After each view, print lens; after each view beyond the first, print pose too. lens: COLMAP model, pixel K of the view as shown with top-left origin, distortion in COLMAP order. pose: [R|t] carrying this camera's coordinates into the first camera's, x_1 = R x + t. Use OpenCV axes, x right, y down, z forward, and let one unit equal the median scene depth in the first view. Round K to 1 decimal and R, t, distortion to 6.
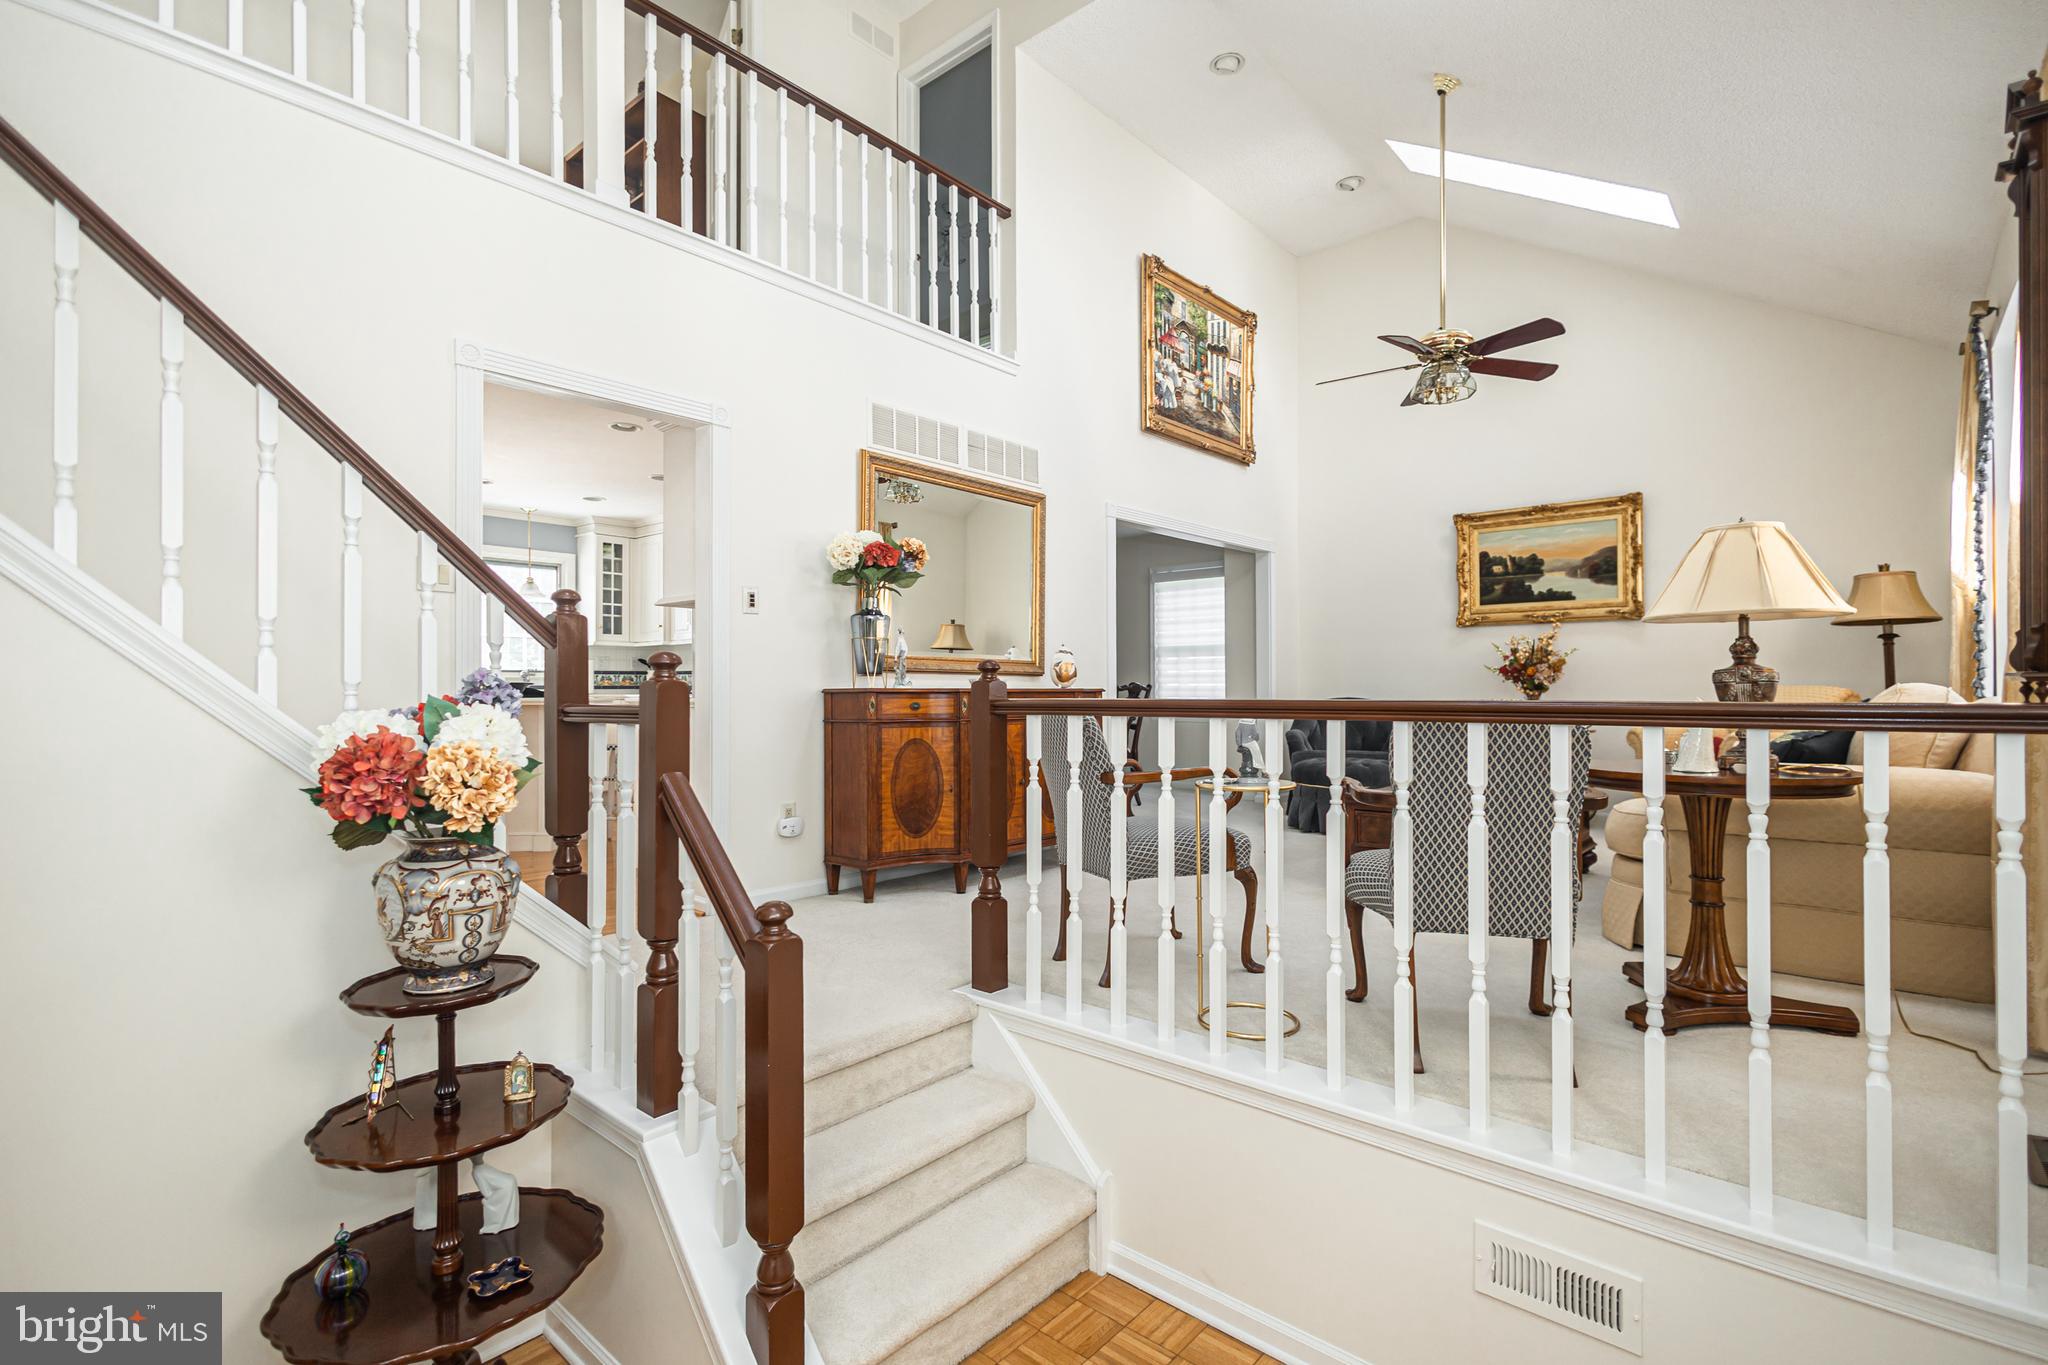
lens RADIAL K [[947.8, 0, 1024.7], [0, 947.8, 678.0], [0, 0, 1]] dist [0.001607, -0.000125]
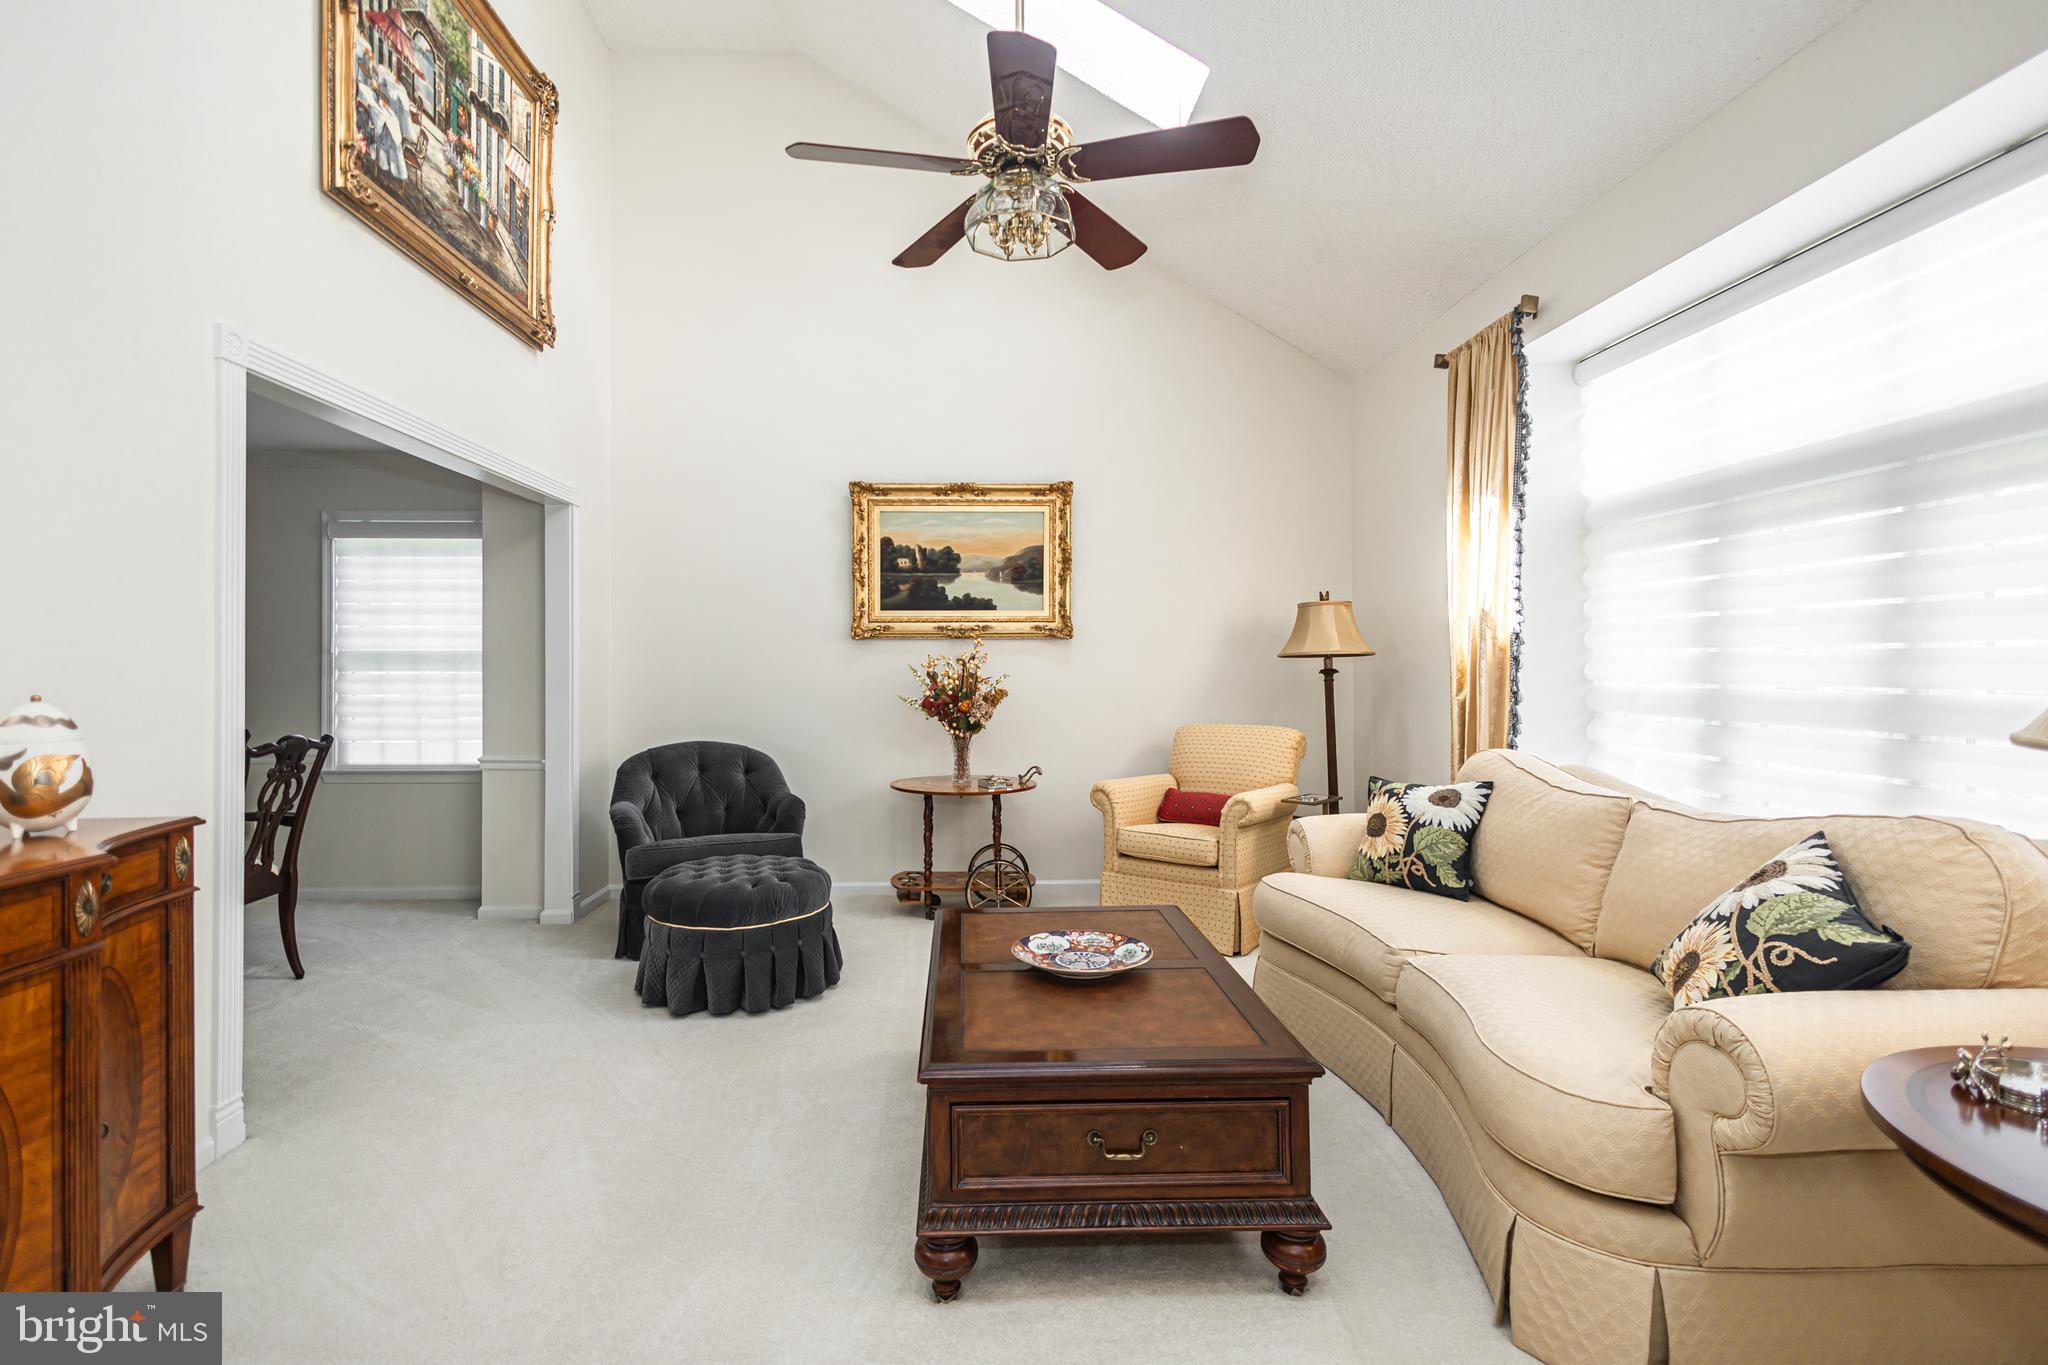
lens RADIAL K [[937.8, 0, 986.9], [0, 937.8, 657.4], [0, 0, 1]] dist [0.005894, 0.000292]
pose [[0.721717, 0.007044, 0.692153, 0.041984], [-0.005636, 0.999975, -0.004300, -0.039434], [-0.692166, -0.000798, 0.721738, 0.440901]]
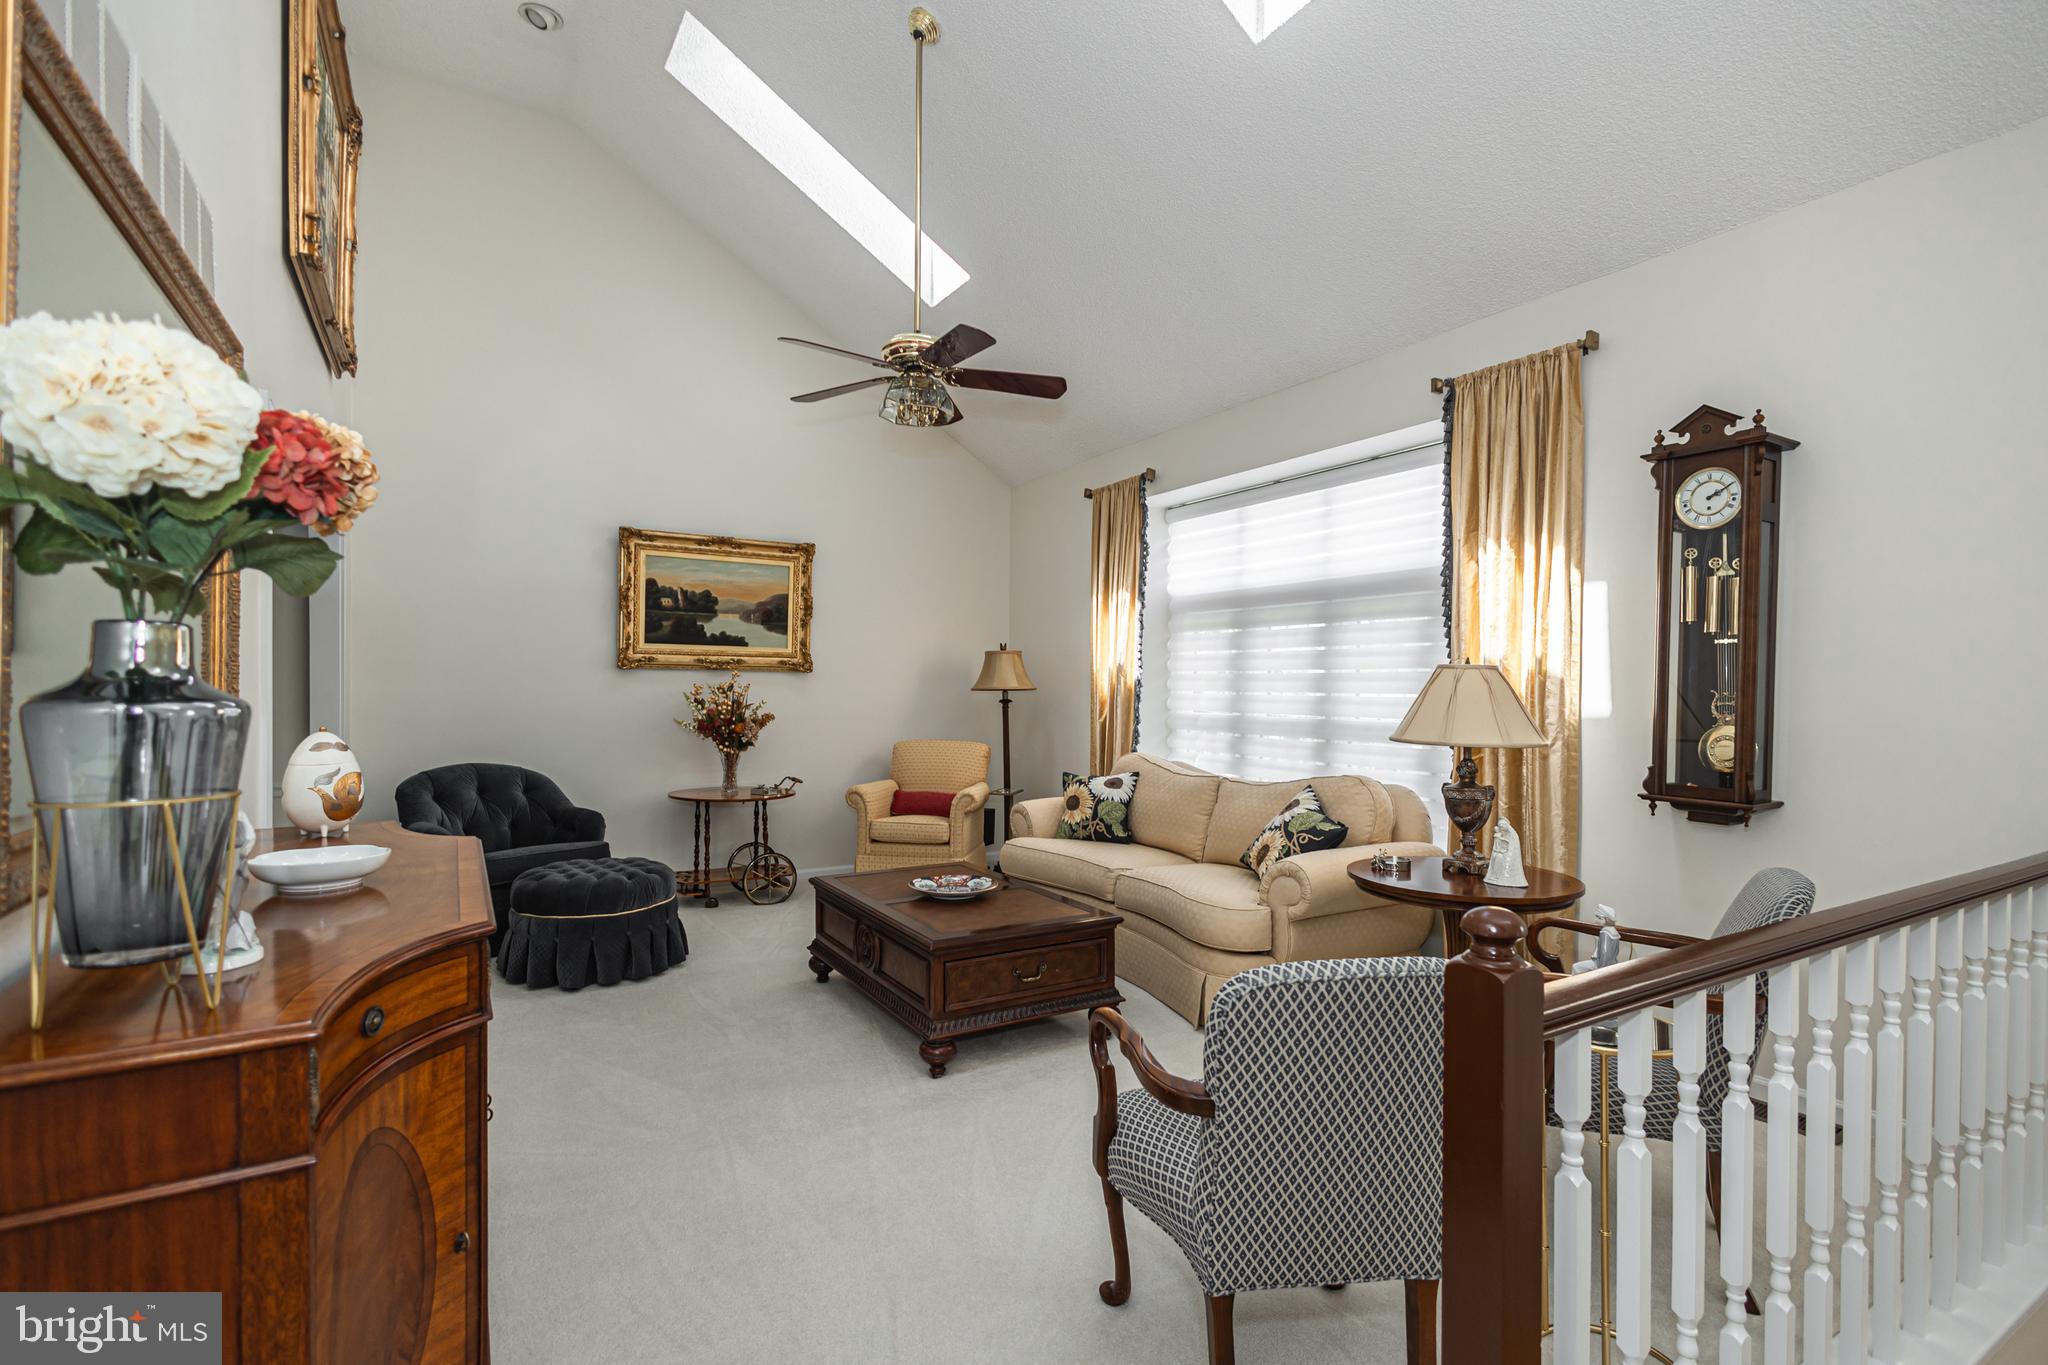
lens RADIAL K [[941.7, 0, 1004.4], [0, 941.7, 692.2], [0, 0, 1]] dist [0.012869, -0.000053]
pose [[0.295162, 0.001656, 0.955446, -0.214287], [-0.022788, 0.999726, 0.005307, -0.047674], [-0.955175, -0.023339, 0.295119, 0.481931]]
